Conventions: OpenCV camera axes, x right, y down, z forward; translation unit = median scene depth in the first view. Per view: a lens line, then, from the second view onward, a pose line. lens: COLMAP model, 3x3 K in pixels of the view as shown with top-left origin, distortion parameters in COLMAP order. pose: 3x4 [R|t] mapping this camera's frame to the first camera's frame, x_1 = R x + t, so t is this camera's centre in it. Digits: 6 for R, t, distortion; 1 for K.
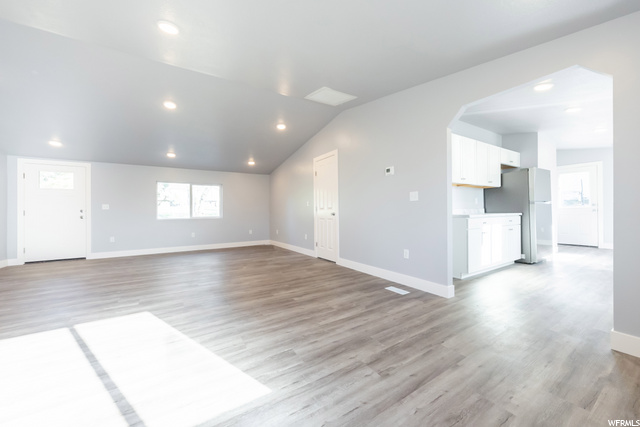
lens RADIAL K [[244.5, 0, 317.4], [0, 244.5, 211.6], [0, 0, 1]] dist [0.009480, -0.000187]
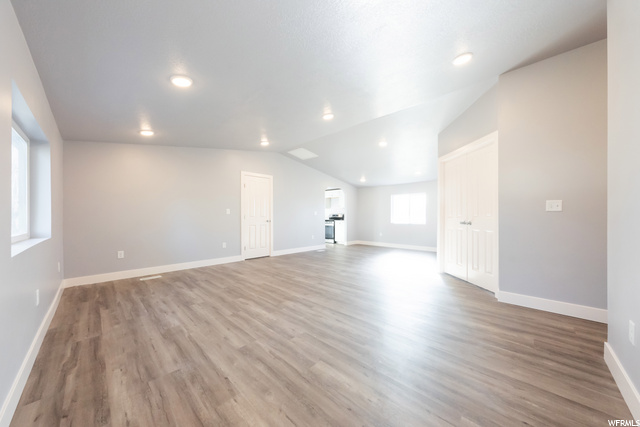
lens RADIAL K [[226.3, 0, 313.7], [0, 226.3, 214.8], [0, 0, 1]] dist [-0.001322, -0.000148]
pose [[-0.208187, 0.012942, 0.978003, -1.014641], [0.002482, 0.999916, -0.012704, -0.001091], [-0.978086, -0.000218, -0.208202, 0.868977]]
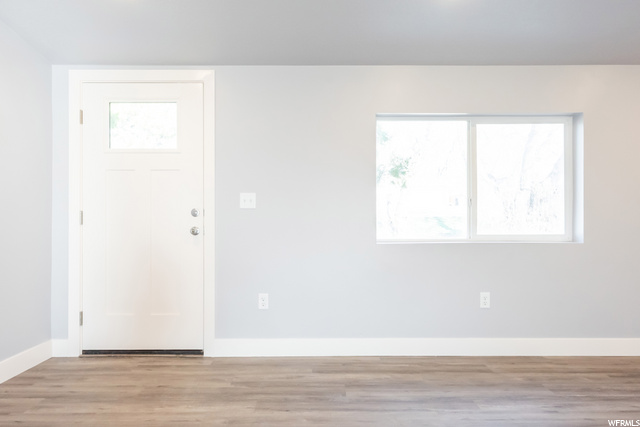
lens RADIAL K [[419.3, 0, 320.0], [0, 419.3, 213.5], [0, 0, 1]] dist [-0.000139, -0.000352]
pose [[0.850095, 0.007272, -0.526579, -0.494076], [-0.007766, 0.999969, 0.001273, -0.003011], [0.526572, 0.003007, 0.850125, 0.587365]]
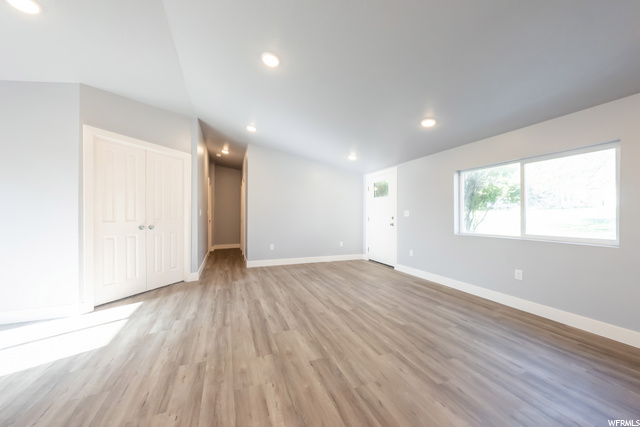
lens RADIAL K [[226.3, 0, 313.7], [0, 226.3, 214.8], [0, 0, 1]] dist [-0.001322, -0.000148]
pose [[-0.185760, 0.006123, -0.982576, -0.032850], [-0.002983, 0.999972, 0.006796, -0.019164], [0.982591, 0.004193, -0.185737, 0.841985]]
